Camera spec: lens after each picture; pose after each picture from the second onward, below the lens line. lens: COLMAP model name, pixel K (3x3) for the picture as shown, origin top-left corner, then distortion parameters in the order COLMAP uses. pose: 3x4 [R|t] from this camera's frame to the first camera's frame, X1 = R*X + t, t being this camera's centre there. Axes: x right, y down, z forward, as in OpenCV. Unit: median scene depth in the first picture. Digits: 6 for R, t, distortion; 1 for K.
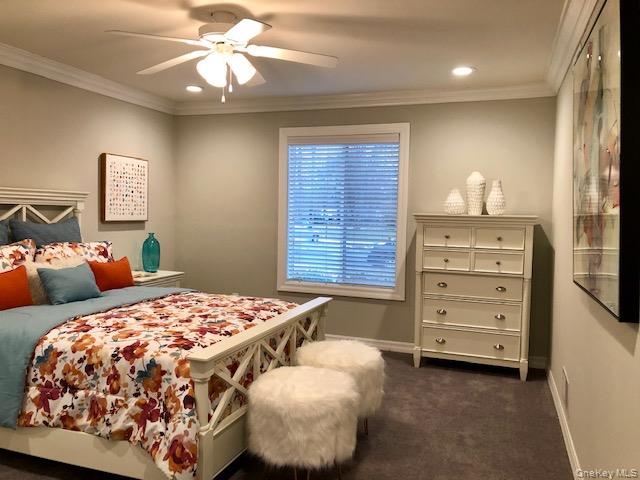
lens RADIAL K [[532.5, 0, 310.9], [0, 532.5, 239.6], [0, 0, 1]] dist [0.030583, -0.009543]
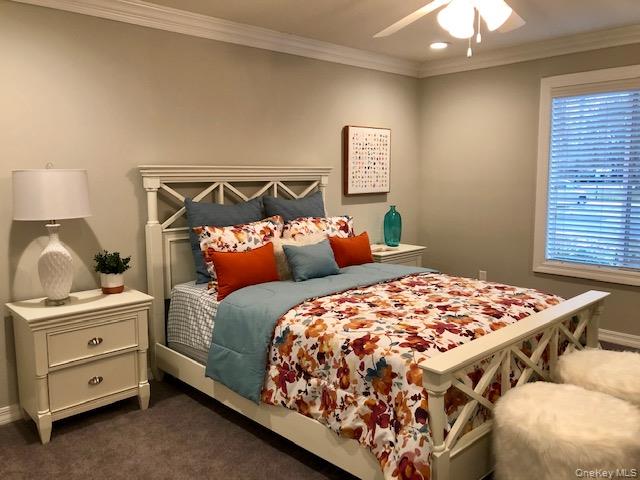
lens RADIAL K [[532.5, 0, 310.9], [0, 532.5, 239.6], [0, 0, 1]] dist [0.030583, -0.009543]
pose [[0.897451, 0.024605, -0.440428, -0.011054], [0.005785, 0.997701, 0.067525, -0.030829], [0.441077, -0.063148, 0.895245, 0.128790]]
